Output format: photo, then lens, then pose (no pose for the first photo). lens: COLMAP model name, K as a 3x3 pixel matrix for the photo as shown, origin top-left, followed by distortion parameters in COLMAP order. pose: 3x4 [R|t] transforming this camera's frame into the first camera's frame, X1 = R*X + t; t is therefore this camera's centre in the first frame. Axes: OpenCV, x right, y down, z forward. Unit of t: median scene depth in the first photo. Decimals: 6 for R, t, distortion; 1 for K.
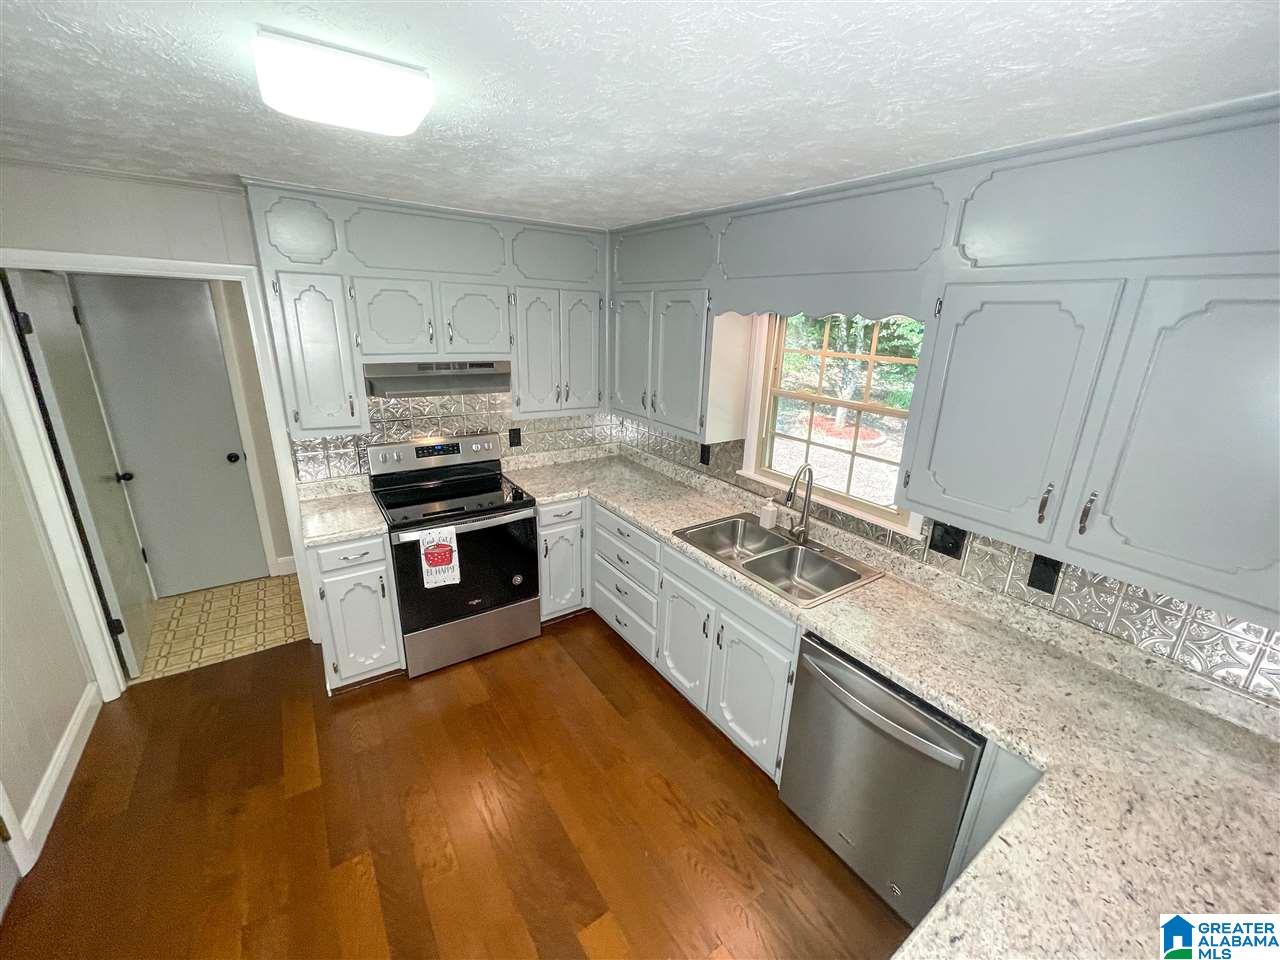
lens RADIAL K [[514.8, 0, 644.9], [0, 514.8, 476.6], [0, 0, 1]] dist [-0.000163, 0.000241]
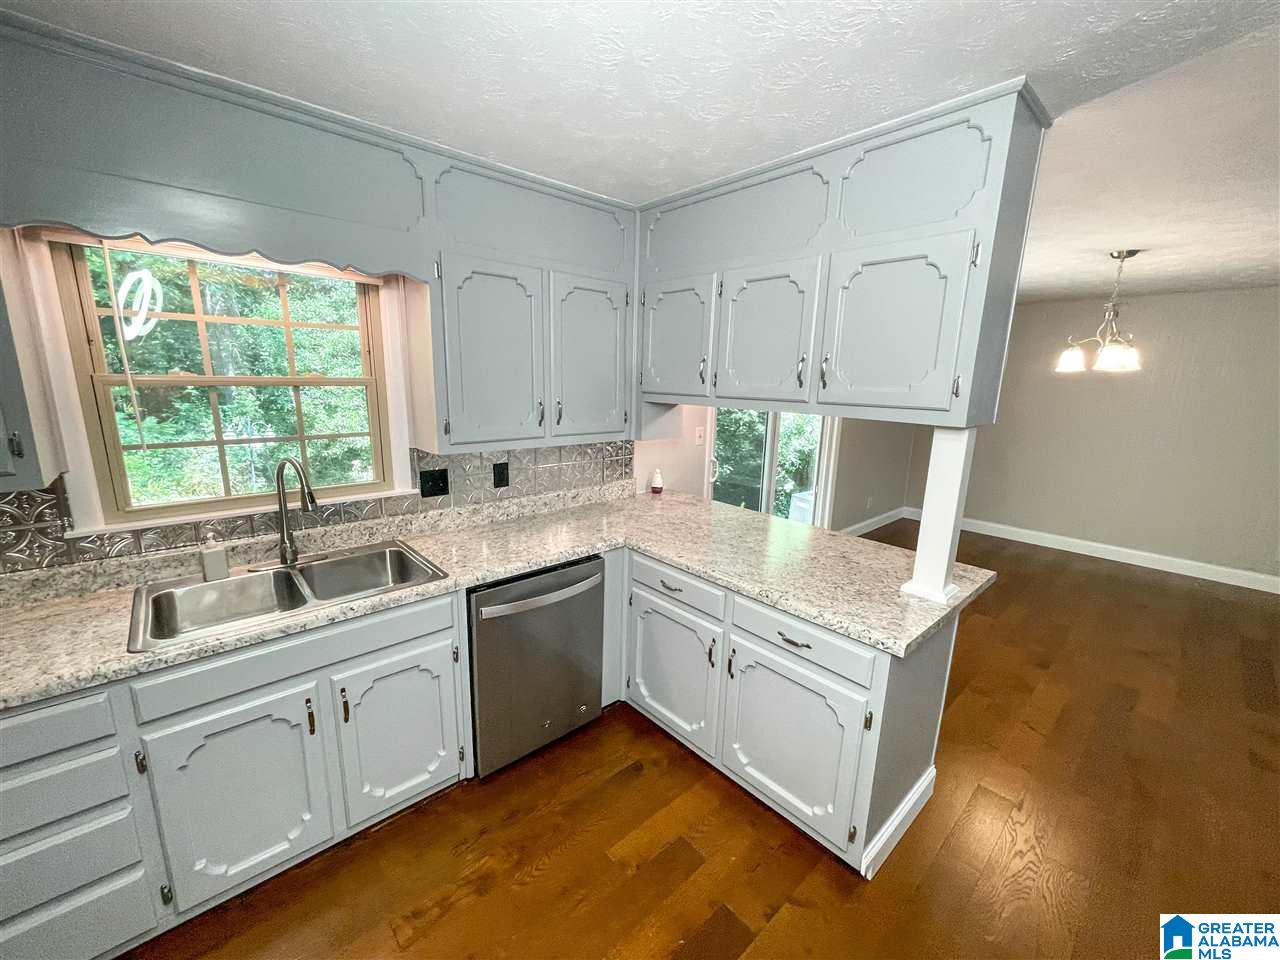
lens RADIAL K [[513.7, 0, 635.9], [0, 513.7, 484.6], [0, 0, 1]] dist [-0.000009, 0.000086]
pose [[-0.120460, -0.241046, 0.963009, -0.443086], [0.271880, 0.924972, 0.265534, -0.043863], [-0.954762, 0.293810, -0.045887, 0.478544]]
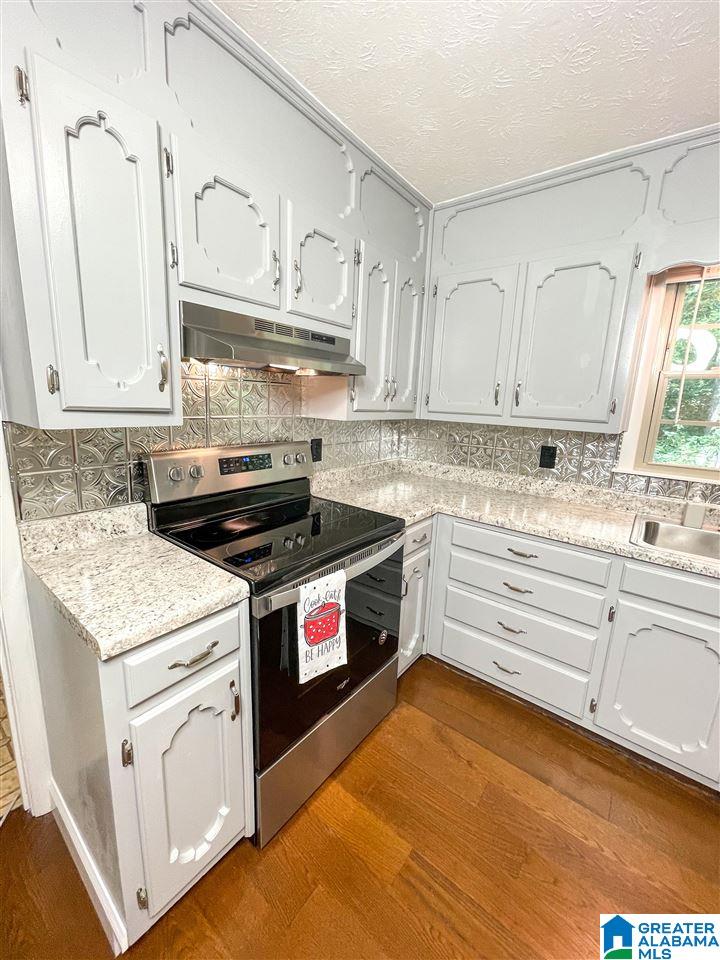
lens RADIAL K [[386.1, 0, 358.5], [0, 386.1, 476.7], [0, 0, 1]] dist [-0.000163, 0.000241]
pose [[0.955560, -0.053139, 0.289967, -0.477075], [0.079521, 0.993621, -0.079964, 0.023261], [-0.283868, 0.099469, 0.953690, 0.540401]]
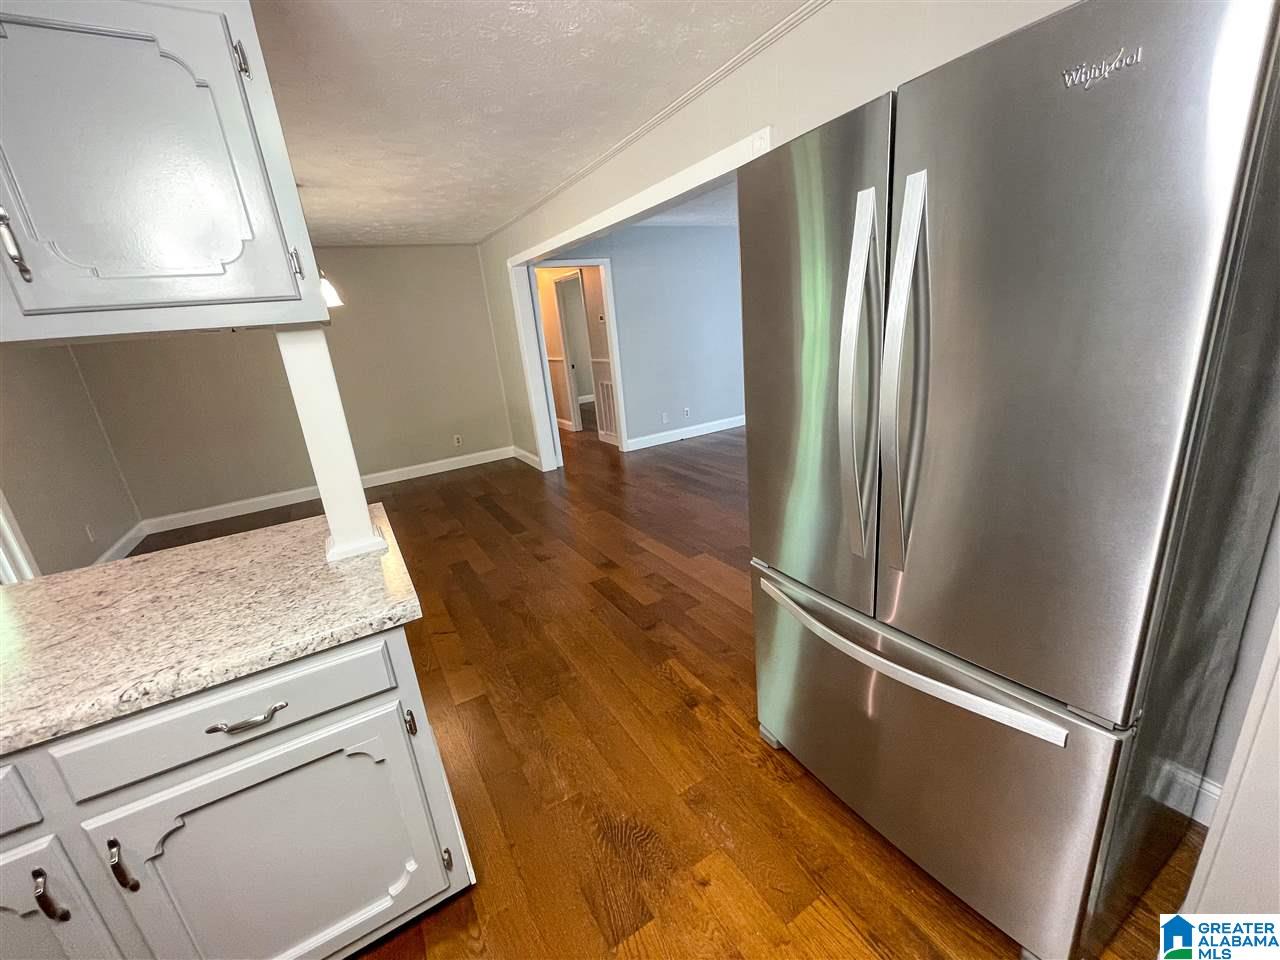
lens RADIAL K [[513.7, 0, 635.9], [0, 513.7, 484.6], [0, 0, 1]] dist [-0.000009, 0.000086]
pose [[-0.994737, 0.035977, 0.095935, -0.210039], [0.084584, 0.816764, 0.570739, 0.039436], [-0.057822, 0.575849, -0.815508, 0.503807]]
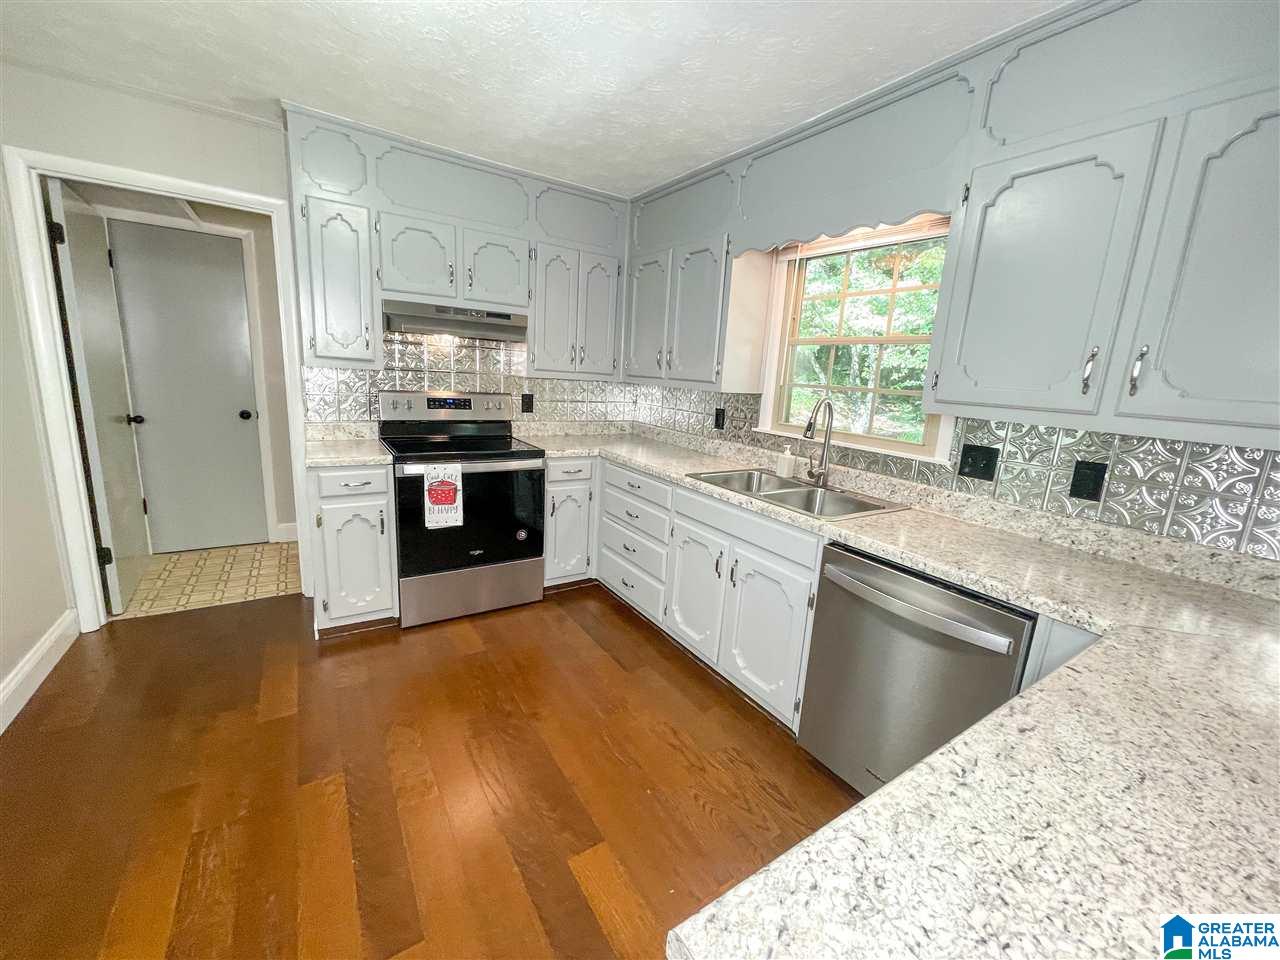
lens RADIAL K [[514.8, 0, 644.9], [0, 514.8, 476.6], [0, 0, 1]] dist [-0.000163, 0.000241]
pose [[0.999265, 0.032996, -0.019524, -0.002983], [-0.034808, 0.994260, -0.101166, 0.204456], [0.016074, 0.101771, 0.994678, 0.041865]]
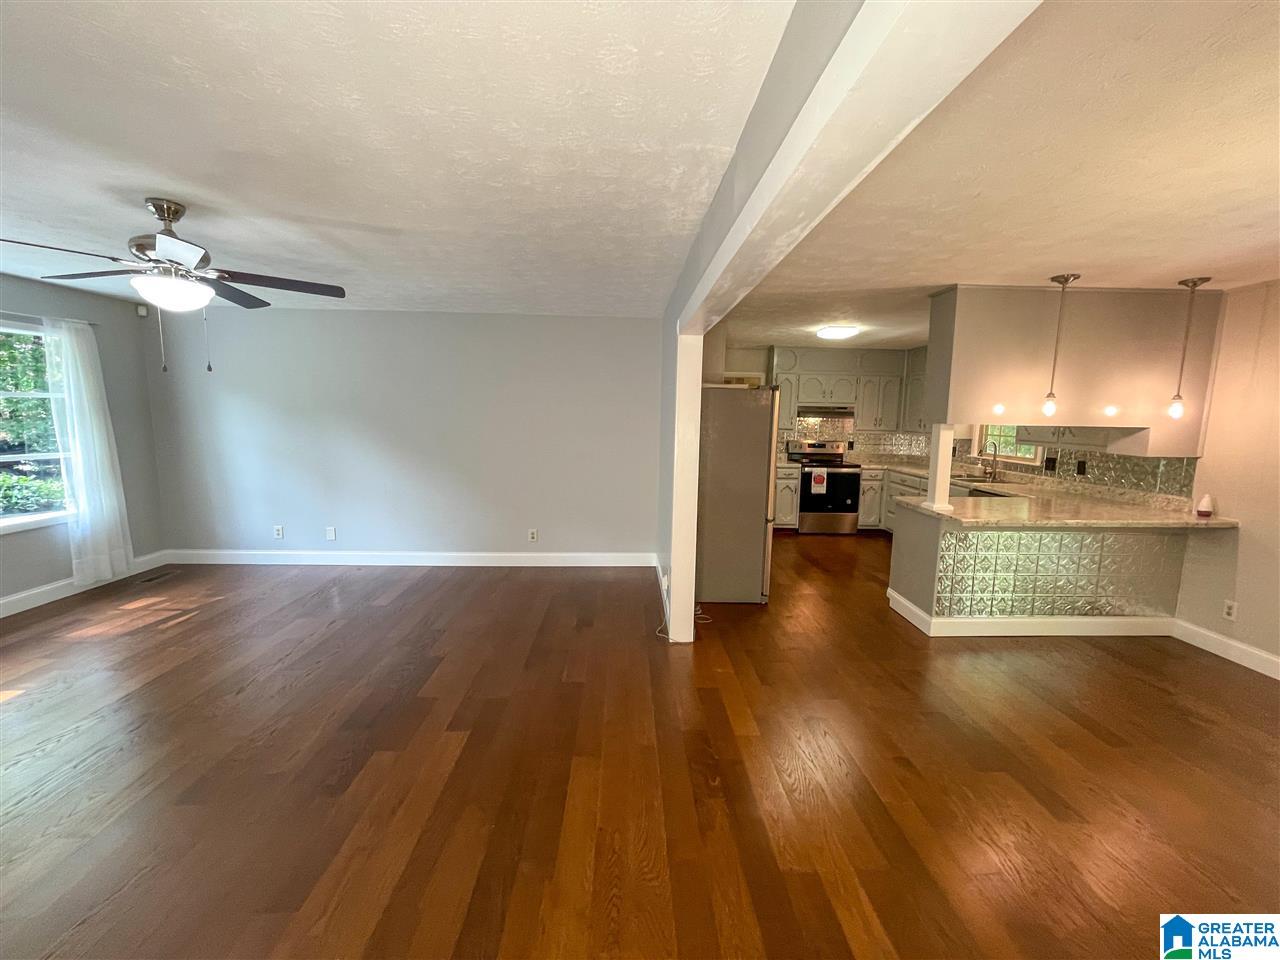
lens RADIAL K [[514.8, 0, 644.9], [0, 514.8, 476.6], [0, 0, 1]] dist [-0.000163, 0.000241]
pose [[0.843259, 0.049972, -0.535180, 0.215095], [-0.151155, 0.977535, -0.146892, 0.621745], [0.515816, 0.204763, 0.831869, -1.475795]]
